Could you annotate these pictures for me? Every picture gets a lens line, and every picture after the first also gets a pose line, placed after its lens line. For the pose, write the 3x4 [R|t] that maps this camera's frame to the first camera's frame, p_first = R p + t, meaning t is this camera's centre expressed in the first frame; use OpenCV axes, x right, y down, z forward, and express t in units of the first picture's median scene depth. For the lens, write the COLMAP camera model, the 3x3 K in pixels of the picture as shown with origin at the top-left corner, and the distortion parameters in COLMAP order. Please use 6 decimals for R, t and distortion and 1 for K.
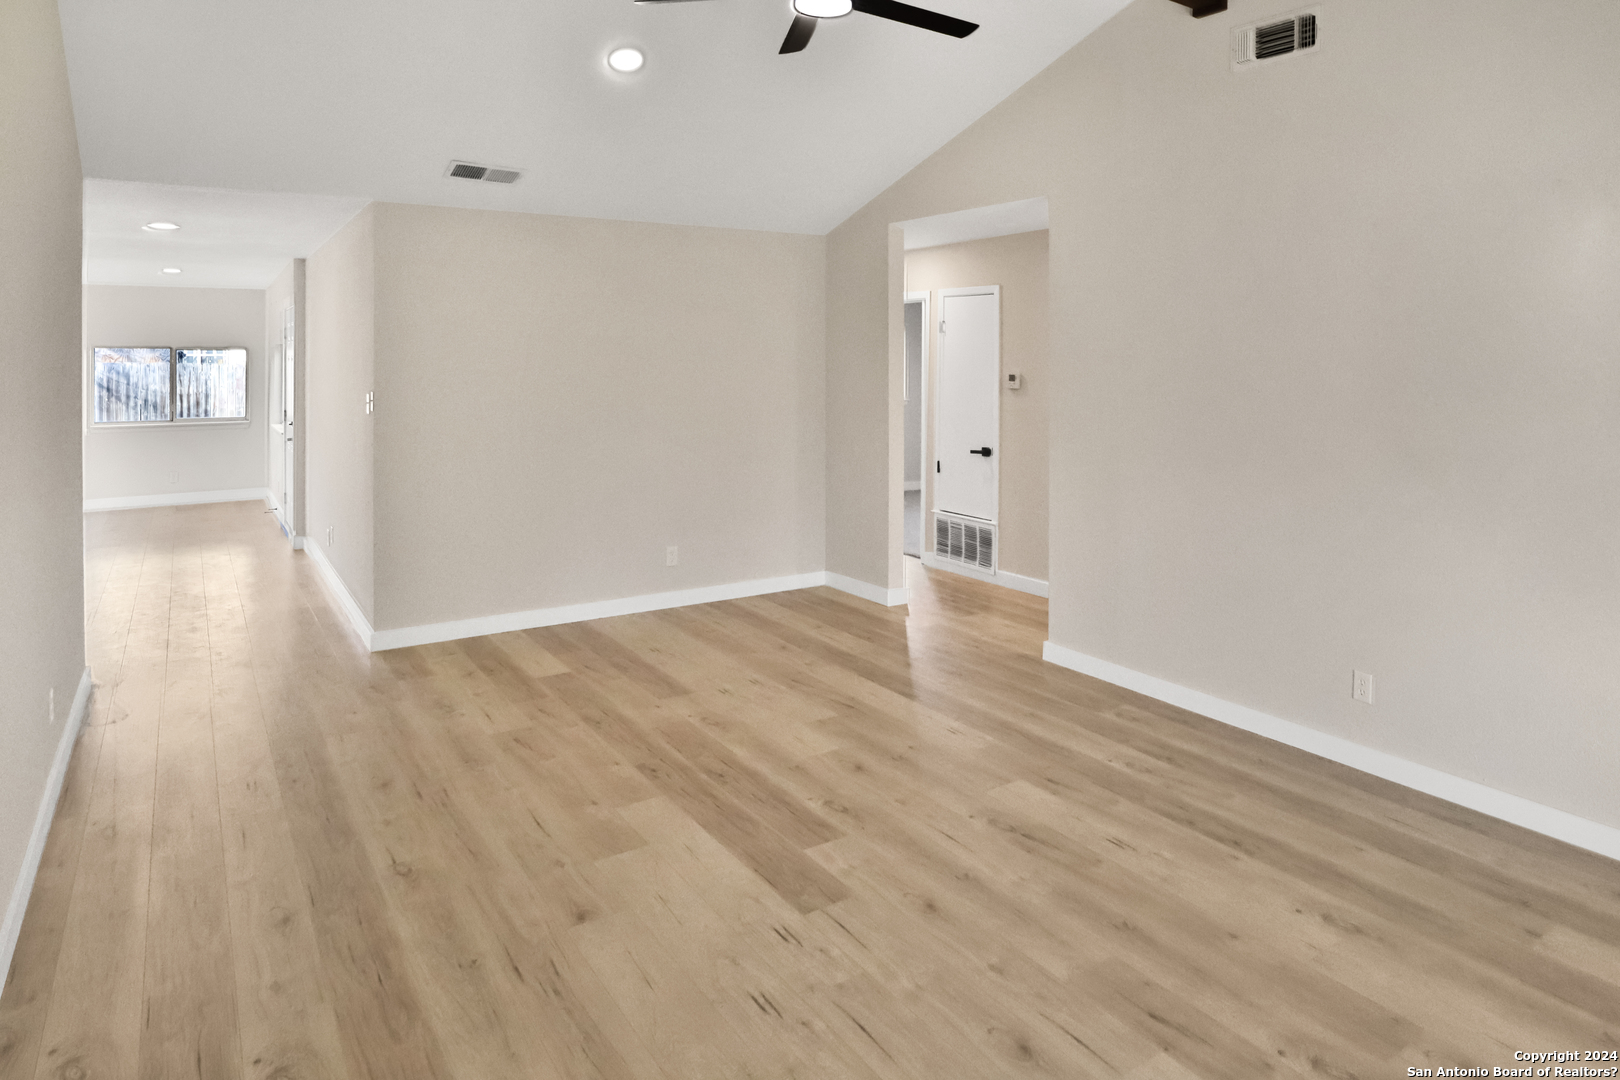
lens RADIAL K [[964.7, 0, 810.0], [0, 964.7, 540.0], [0, 0, 1]] dist [-0.000868, 0.000585]
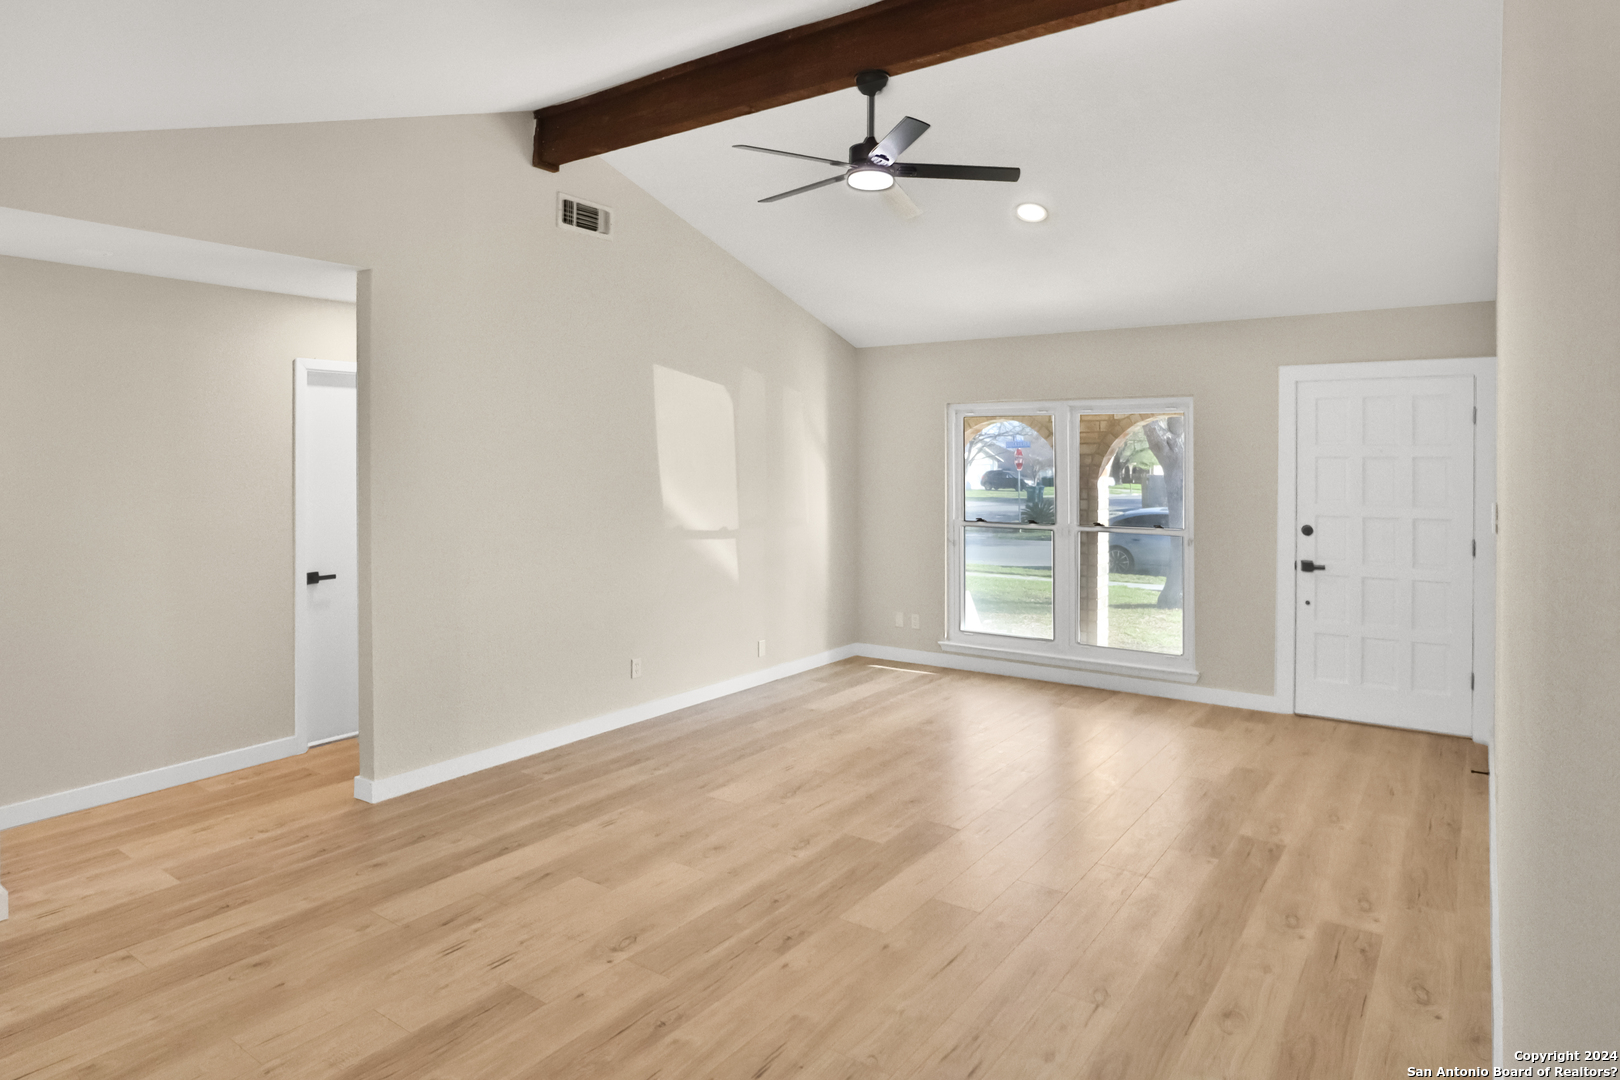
lens RADIAL K [[964.7, 0, 810.0], [0, 964.7, 540.0], [0, 0, 1]] dist [-0.000868, 0.000585]
pose [[-0.377882, -0.074761, 0.922831, -1.102268], [0.165500, 0.975227, 0.146775, -0.270483], [-0.910942, 0.208192, -0.356147, 1.431422]]
